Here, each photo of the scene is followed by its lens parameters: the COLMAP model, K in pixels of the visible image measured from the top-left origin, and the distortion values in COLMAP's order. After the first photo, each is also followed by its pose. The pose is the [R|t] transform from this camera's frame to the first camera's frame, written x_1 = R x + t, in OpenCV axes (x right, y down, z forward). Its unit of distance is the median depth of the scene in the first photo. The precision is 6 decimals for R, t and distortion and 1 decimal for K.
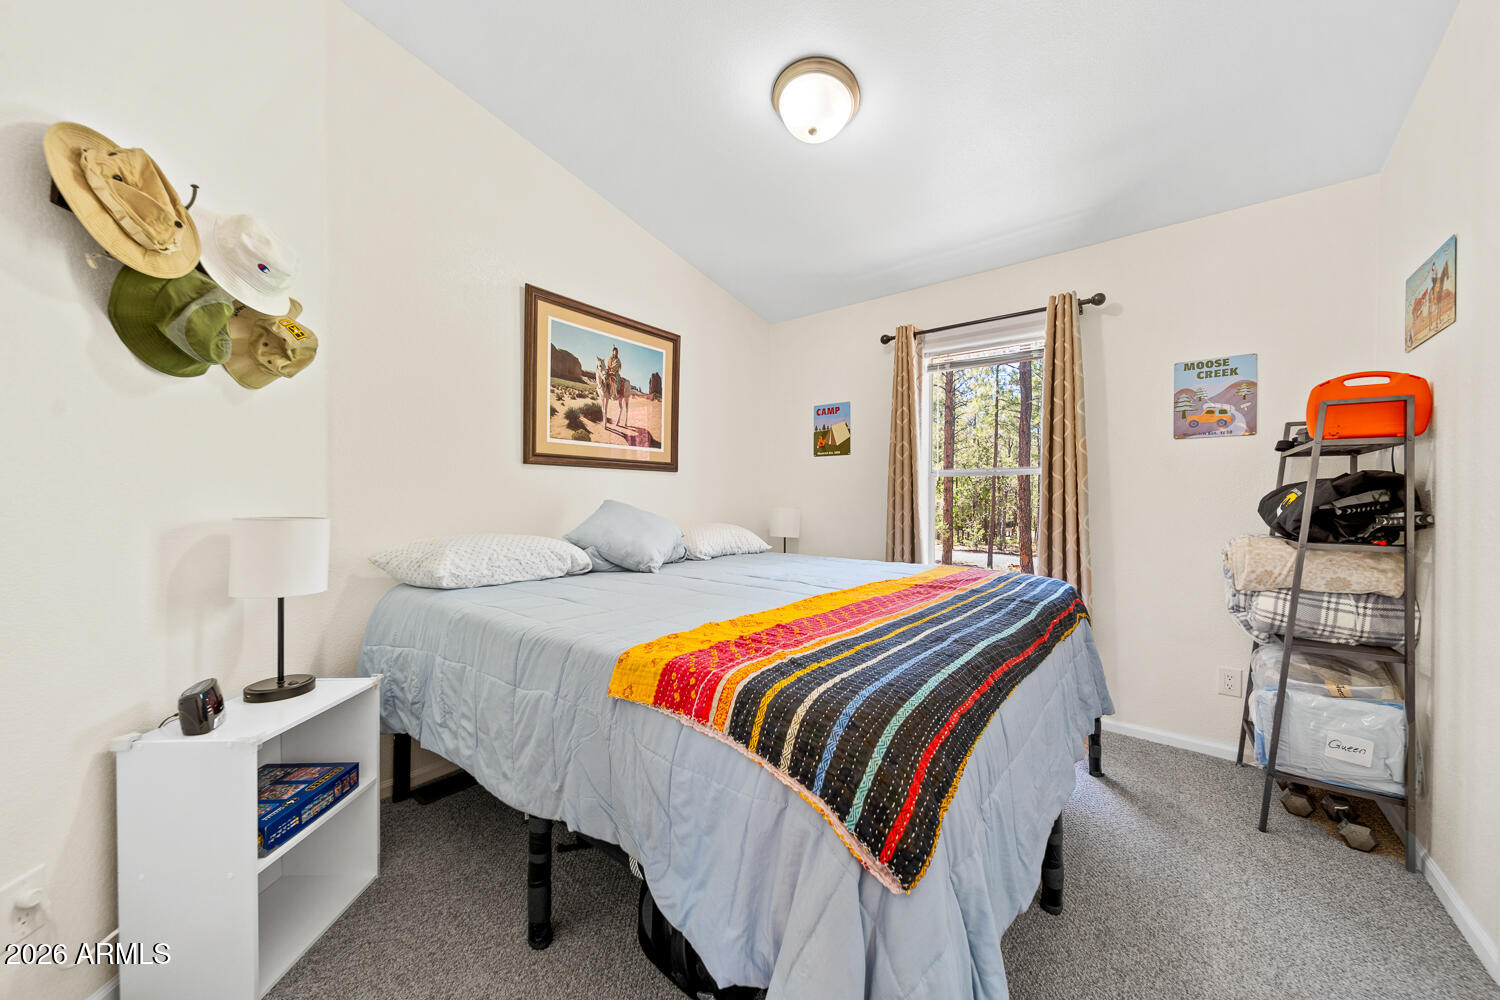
lens RADIAL K [[533.2, 0, 753.2], [0, 533.2, 501.2], [0, 0, 1]] dist [0.013521, -0.003722]
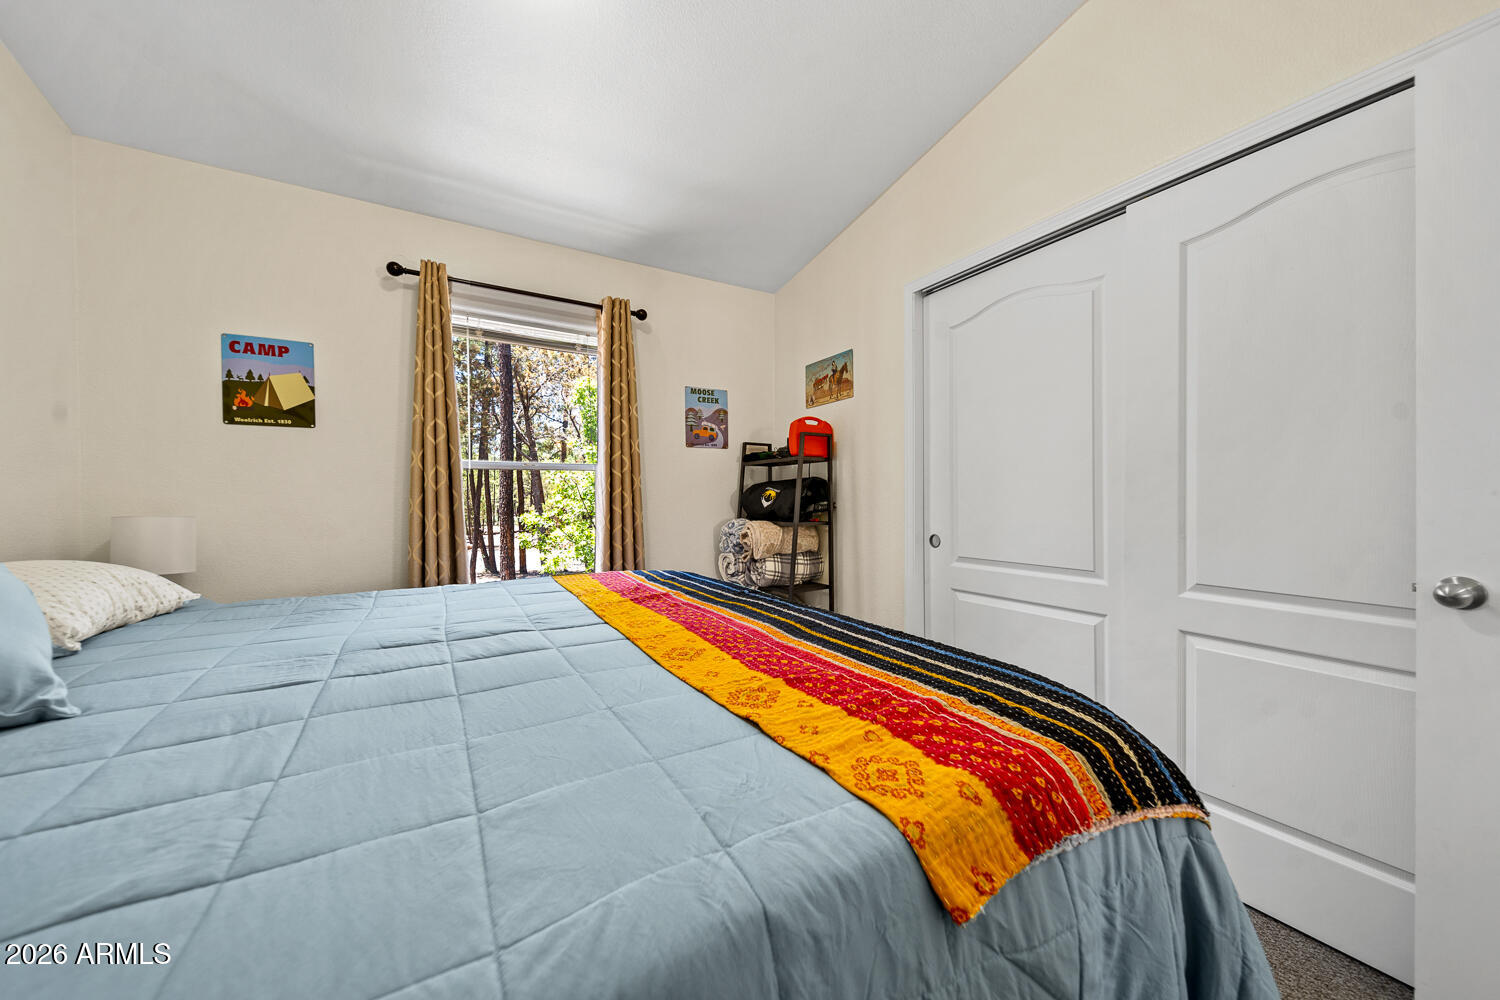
lens RADIAL K [[533.2, 0, 748.5], [0, 533.2, 492.7], [0, 0, 1]] dist [0.013521, -0.003722]
pose [[0.352748, -0.002150, 0.935716, -0.329245], [0.013692, 0.999902, -0.002865, -0.003377], [-0.935618, 0.013823, 0.352743, 0.434018]]
